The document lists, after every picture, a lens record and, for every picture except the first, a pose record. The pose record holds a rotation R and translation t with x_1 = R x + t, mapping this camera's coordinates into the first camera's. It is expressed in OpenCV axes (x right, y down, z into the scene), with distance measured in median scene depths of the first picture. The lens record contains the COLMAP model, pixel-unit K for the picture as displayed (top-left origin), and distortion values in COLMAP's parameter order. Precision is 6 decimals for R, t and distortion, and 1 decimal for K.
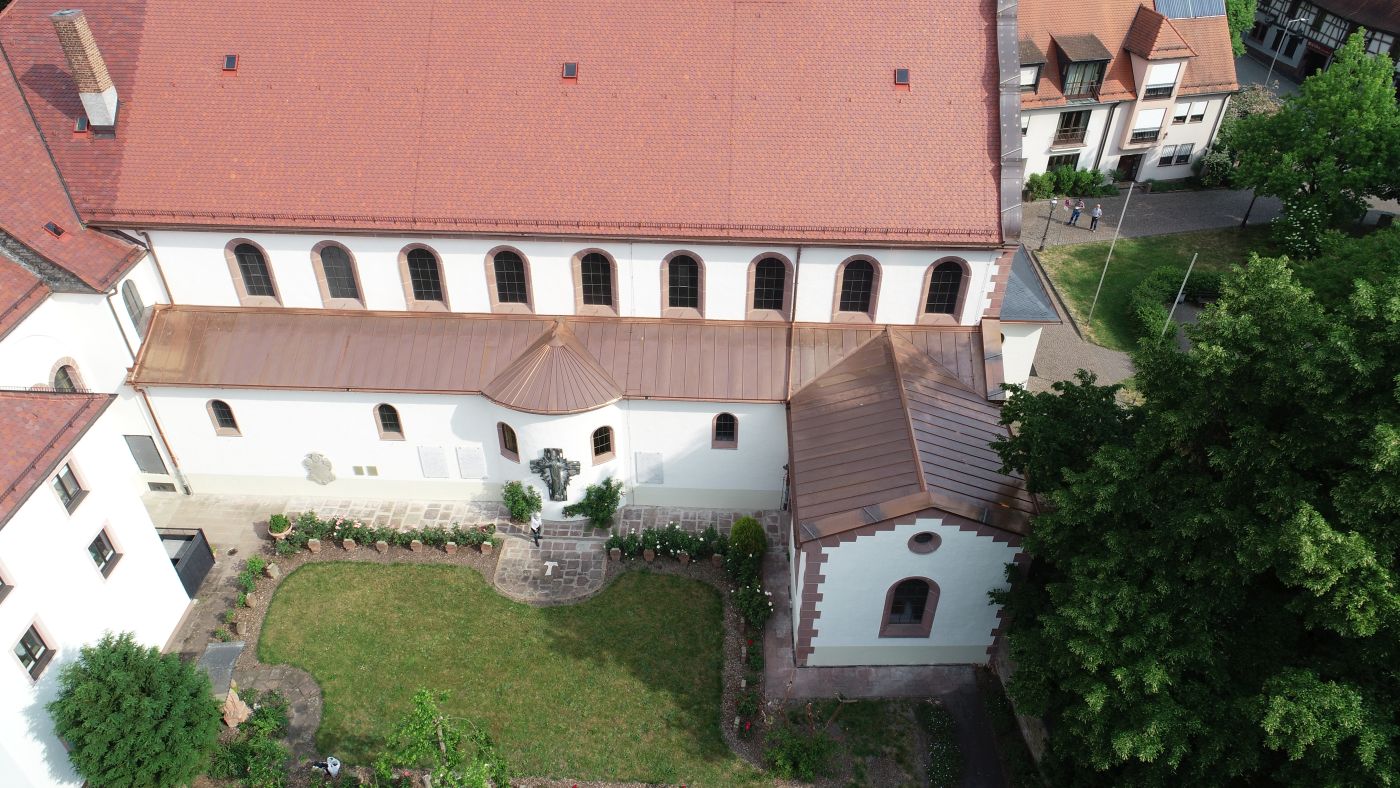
lens RADIAL K [[934.9, 0, 707.2], [0, 934.9, 400.3], [0, 0, 1]] dist [0.000432, 0.001019]
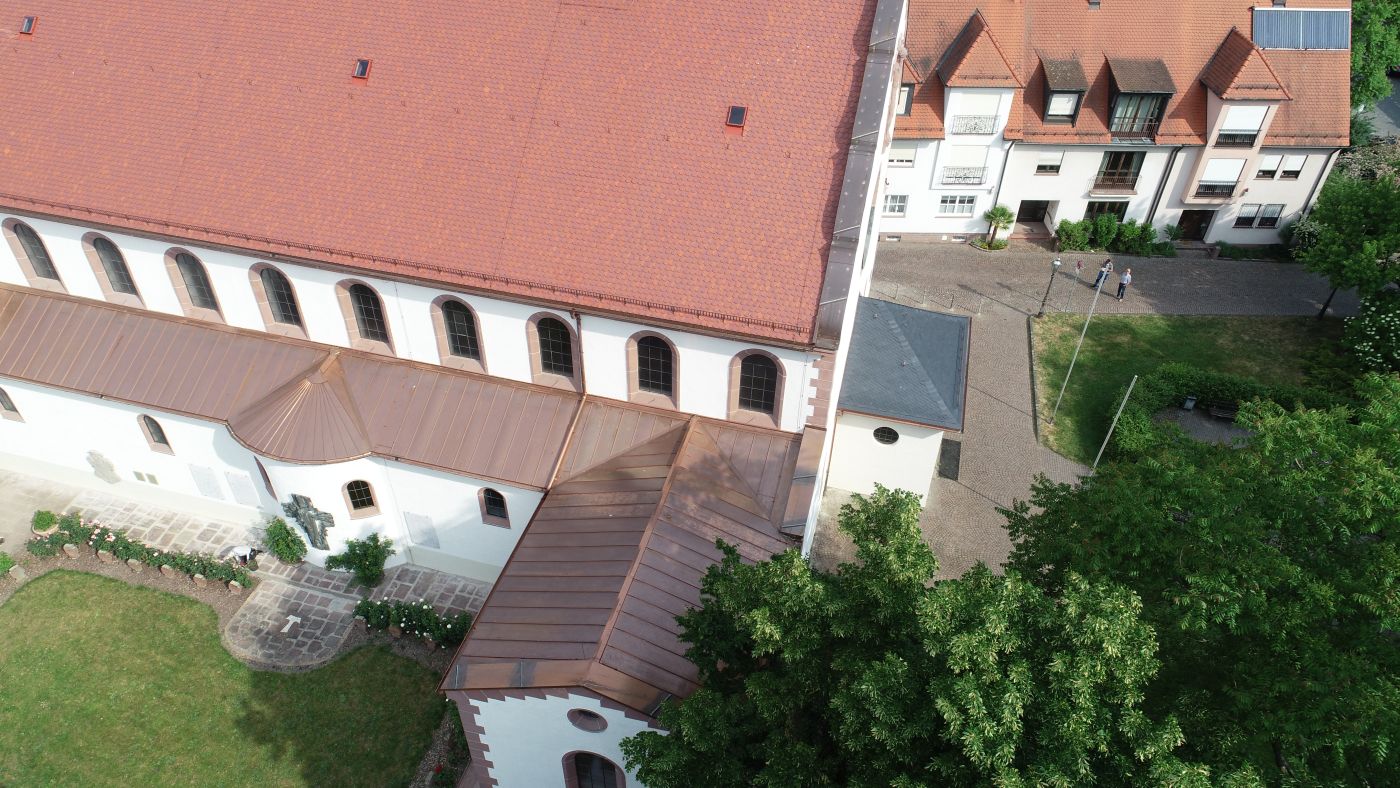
lens RADIAL K [[934.9, 0, 707.2], [0, 934.9, 400.3], [0, 0, 1]] dist [0.000432, 0.001019]
pose [[0.974192, 0.152491, -0.166425, 0.212214], [-0.144858, 0.987801, 0.057149, -0.088926], [0.173110, -0.031567, 0.984397, 0.121156]]
